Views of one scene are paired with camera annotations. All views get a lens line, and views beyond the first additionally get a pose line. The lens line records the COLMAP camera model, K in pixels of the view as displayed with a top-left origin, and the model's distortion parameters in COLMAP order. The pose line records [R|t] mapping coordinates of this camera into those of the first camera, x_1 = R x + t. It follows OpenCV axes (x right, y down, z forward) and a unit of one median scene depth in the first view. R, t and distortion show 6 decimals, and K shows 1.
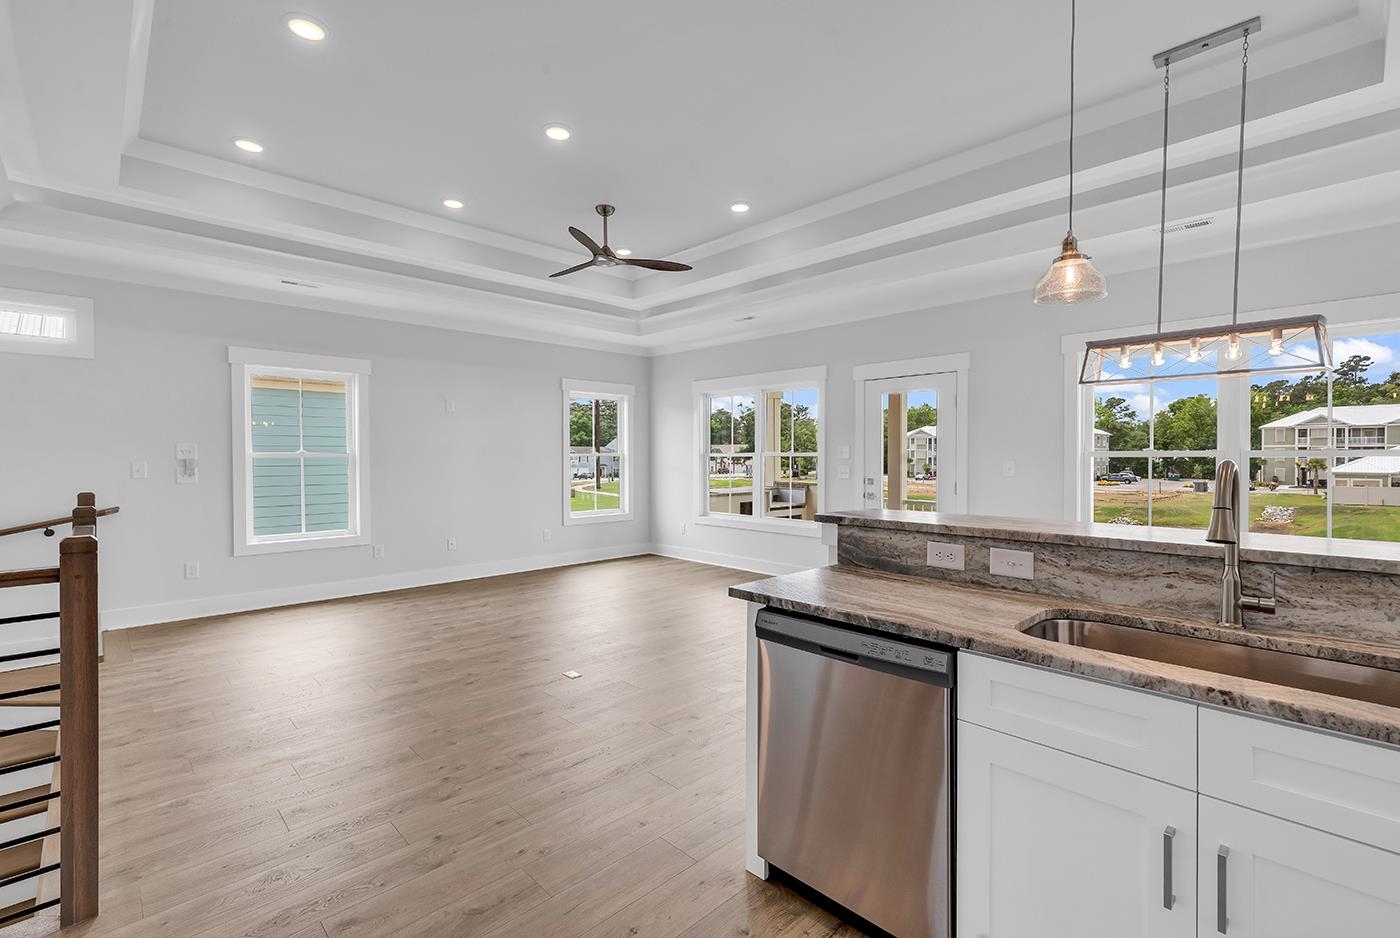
lens RADIAL K [[627.8, 0, 706.8], [0, 627.8, 444.7], [0, 0, 1]] dist [0.001074, 0.000227]
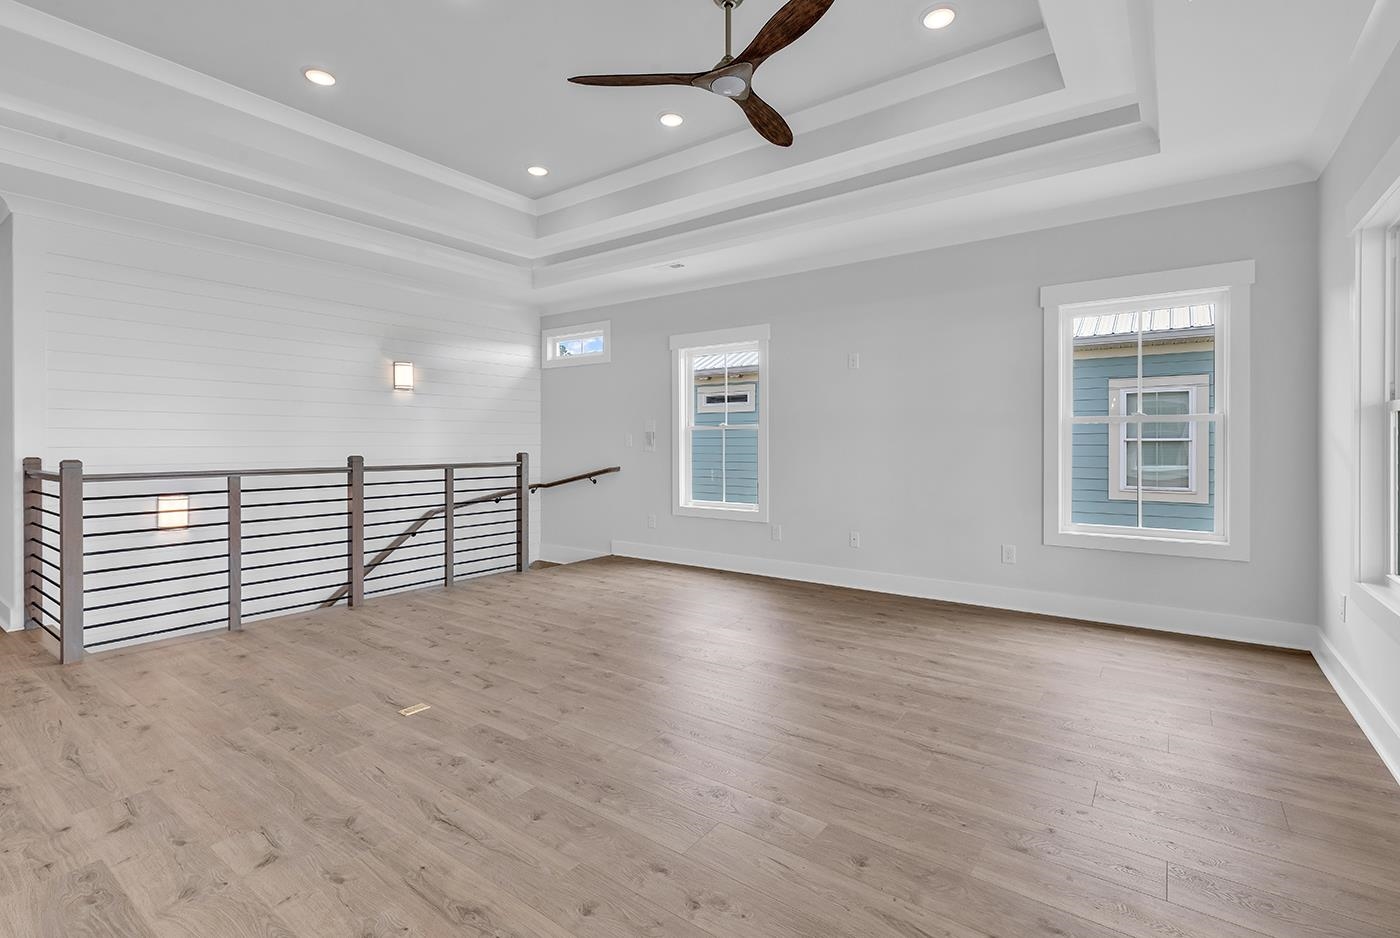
lens RADIAL K [[627.8, 0, 706.8], [0, 627.8, 444.7], [0, 0, 1]] dist [0.001074, 0.000227]
pose [[0.169072, 0.005898, -0.985586, 0.420353], [0.023008, 0.999686, 0.009929, 0.037560], [0.985335, -0.024355, 0.168883, 0.885801]]
